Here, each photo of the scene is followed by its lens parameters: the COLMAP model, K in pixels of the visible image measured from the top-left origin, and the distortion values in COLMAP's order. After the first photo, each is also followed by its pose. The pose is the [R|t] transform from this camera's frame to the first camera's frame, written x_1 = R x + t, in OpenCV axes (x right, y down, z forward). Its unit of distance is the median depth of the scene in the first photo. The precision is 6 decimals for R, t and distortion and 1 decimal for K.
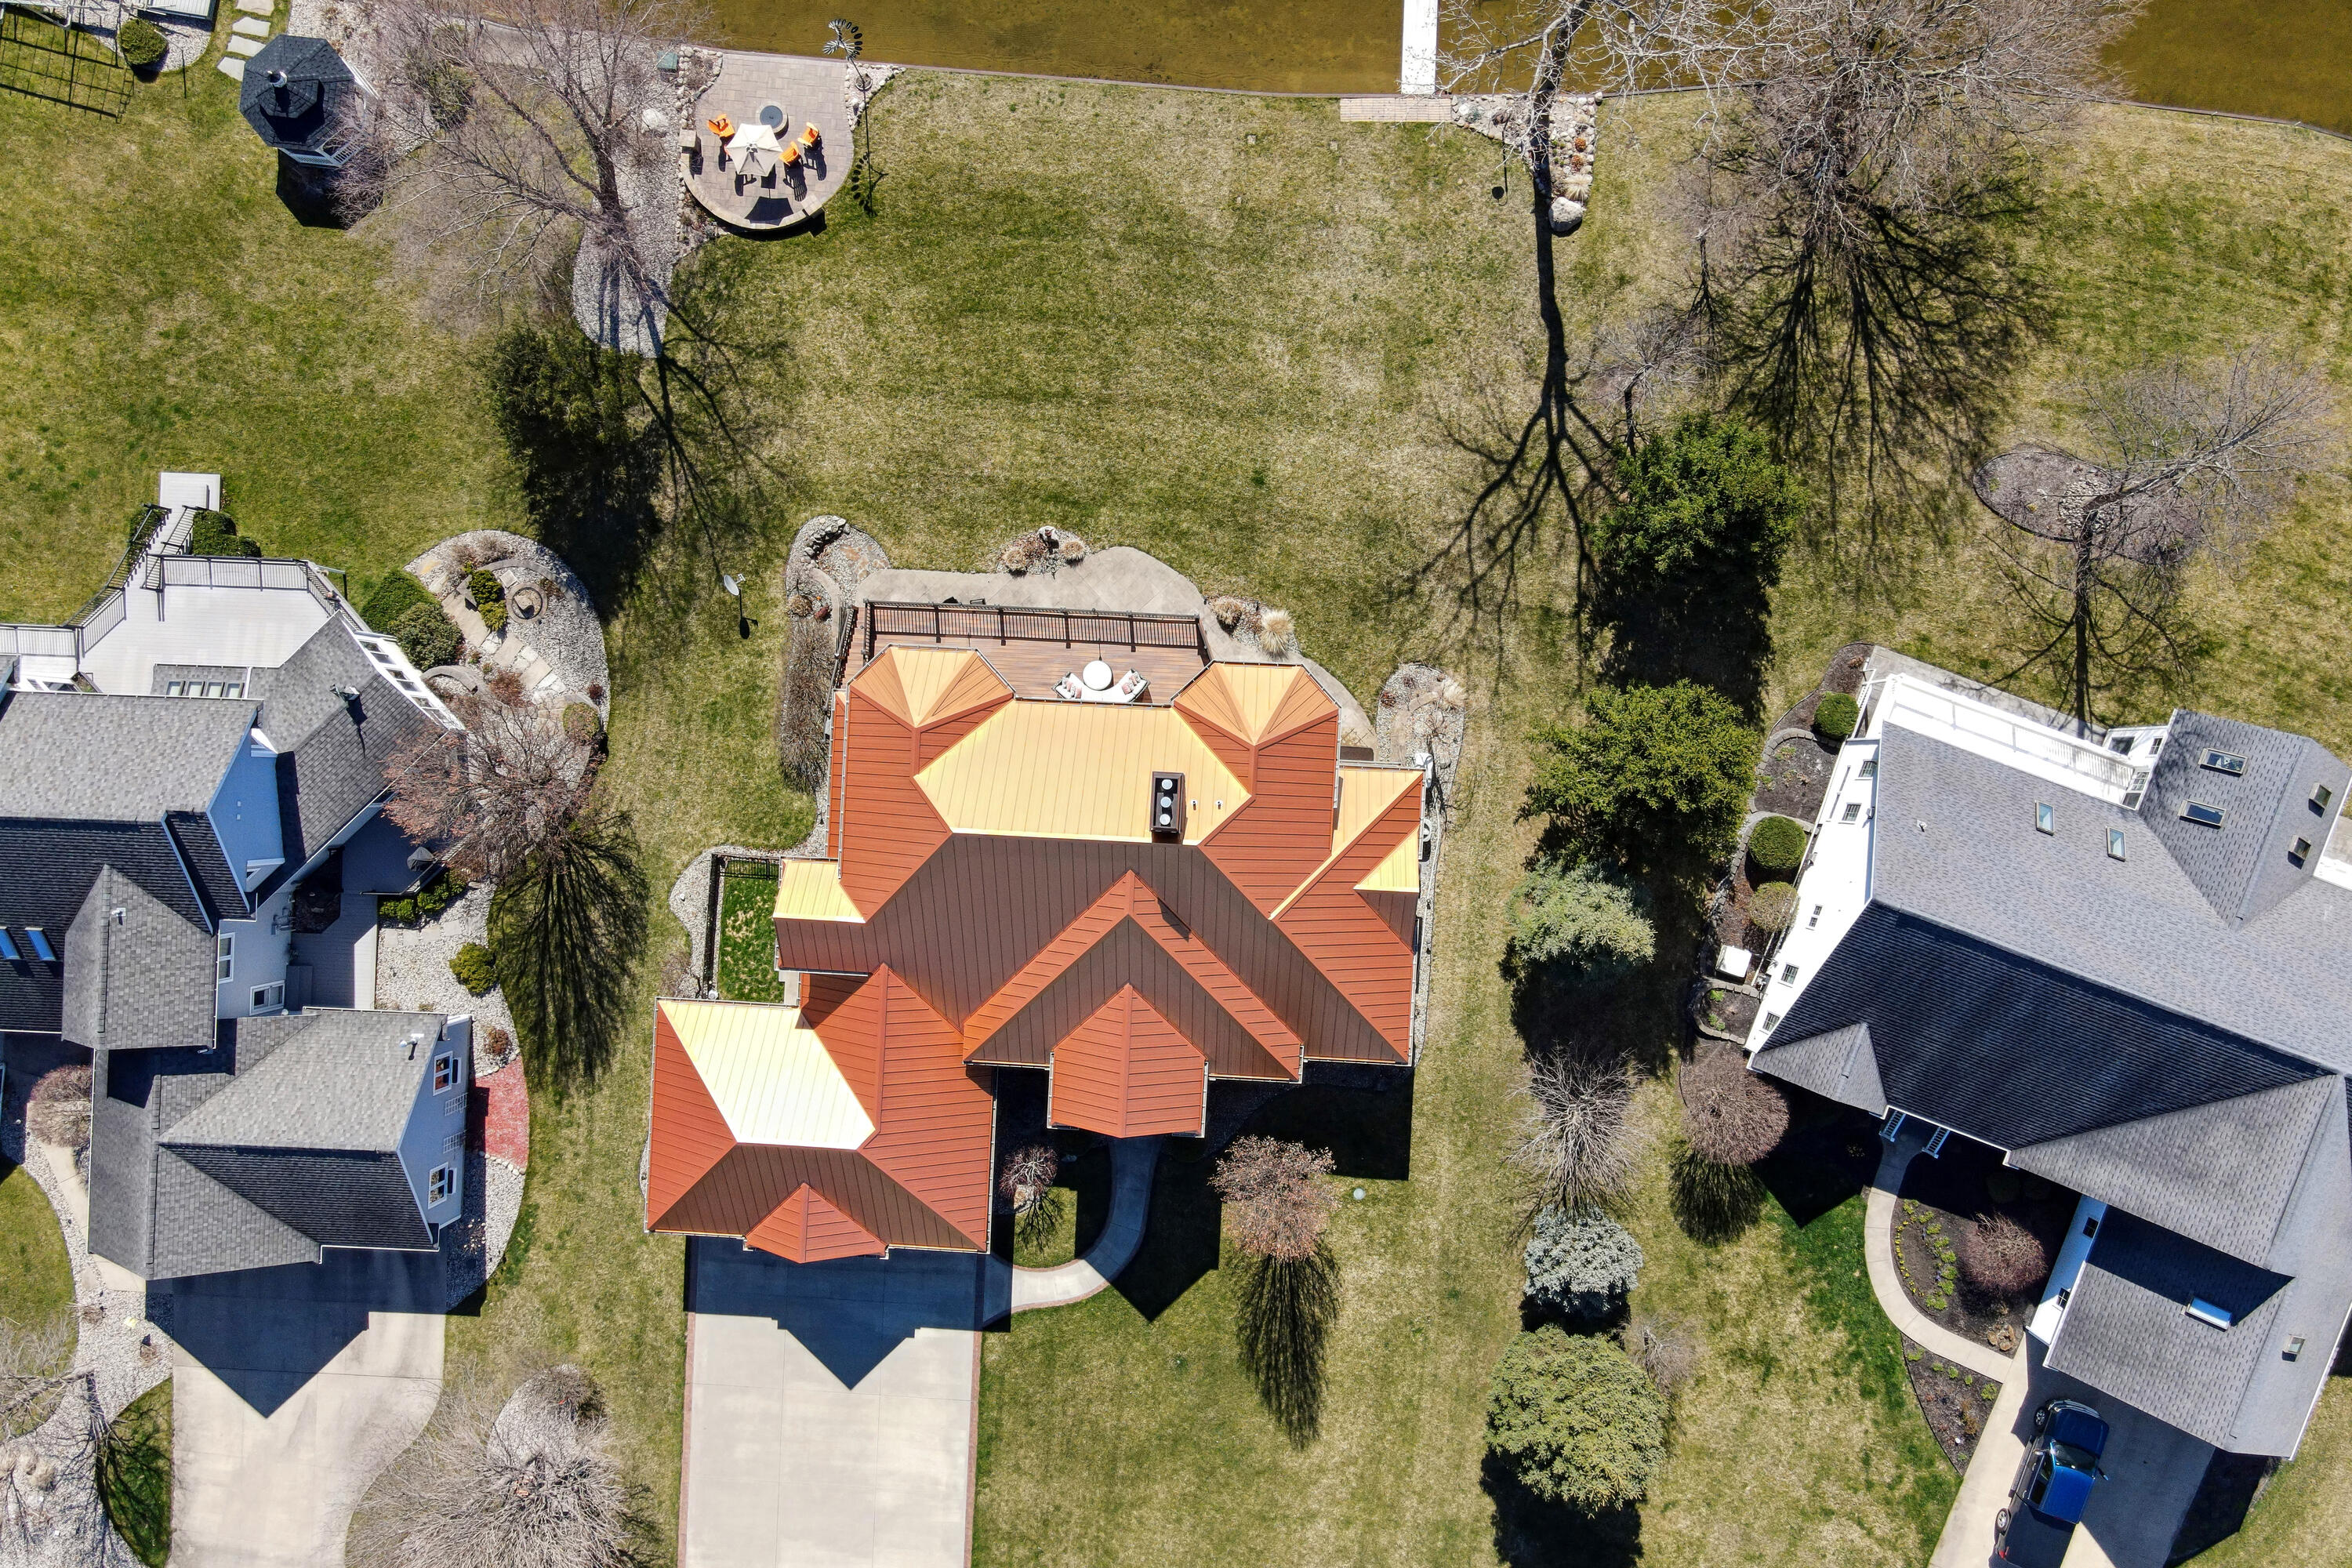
lens RADIAL K [[1735.1, 0, 1206.2], [0, 1735.1, 784.2], [0, 0, 1]] dist [0.013870, 0.001703]
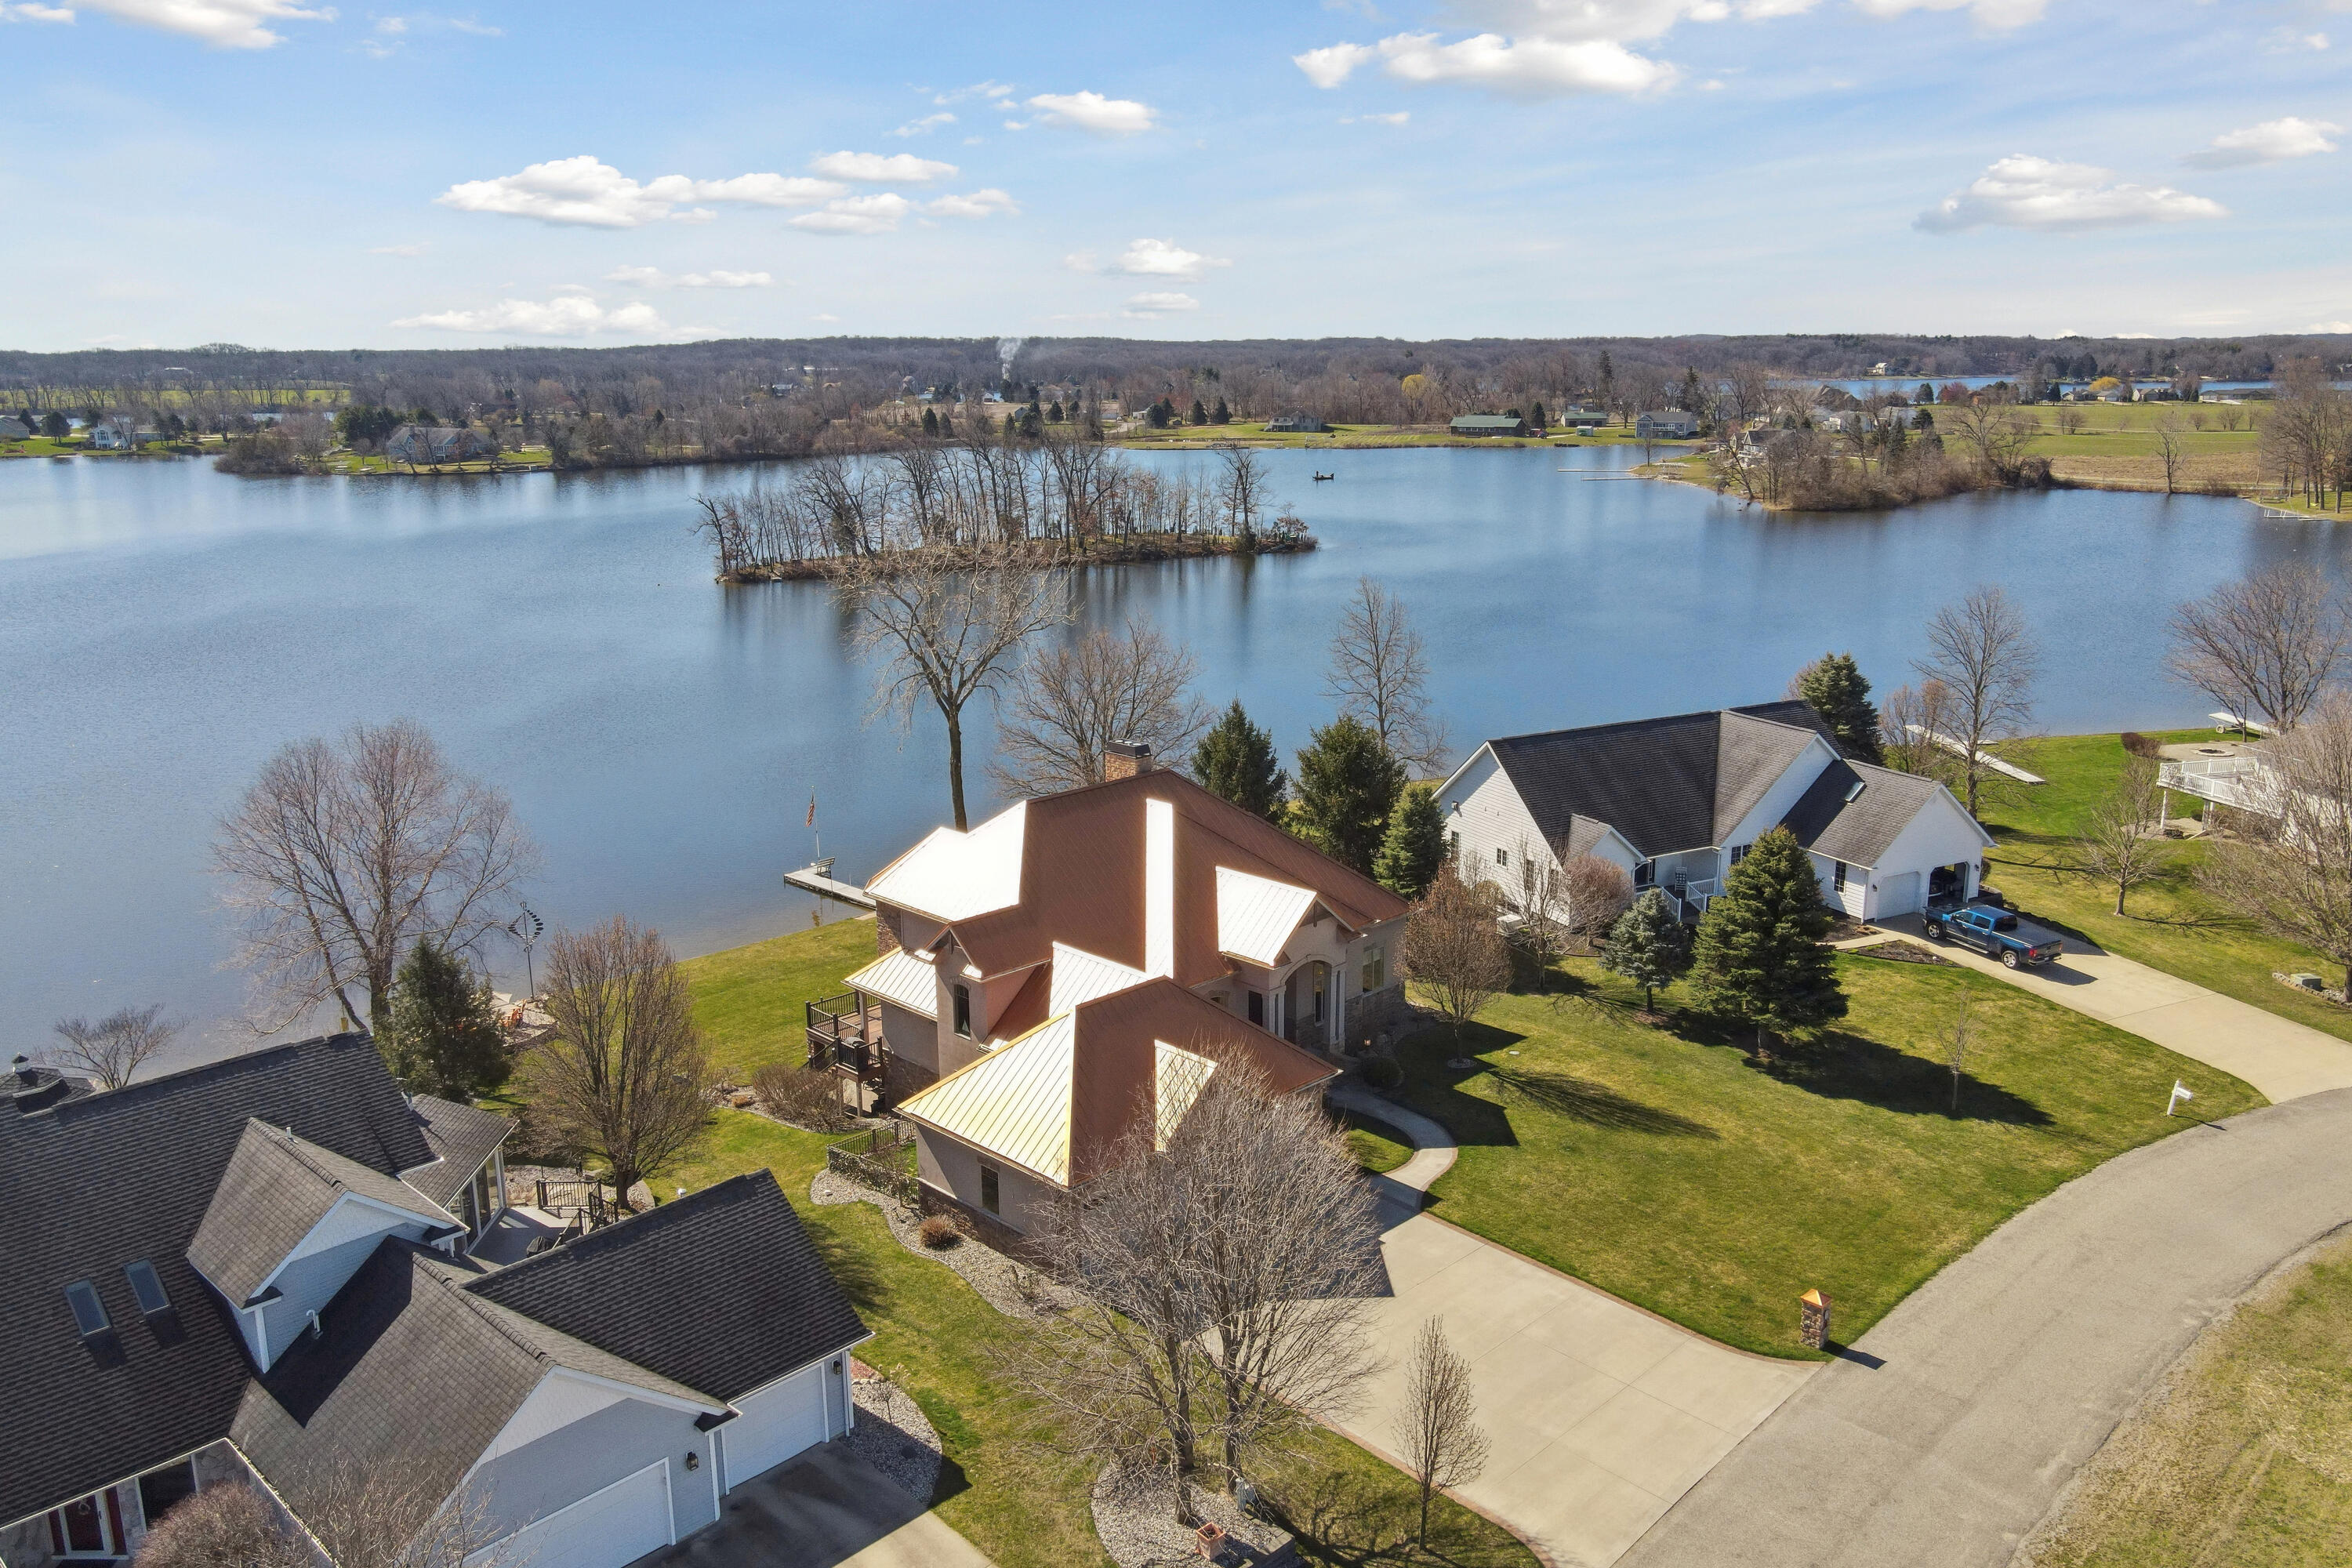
lens RADIAL K [[1766.8, 0, 1194.0], [0, 1766.8, 786.9], [0, 0, 1]] dist [0.012021, 0.005266]
pose [[0.663863, -0.143786, 0.733902, -0.824057], [0.747719, 0.146317, -0.647695, 0.770993], [-0.014253, 0.978732, 0.204646, 0.614212]]
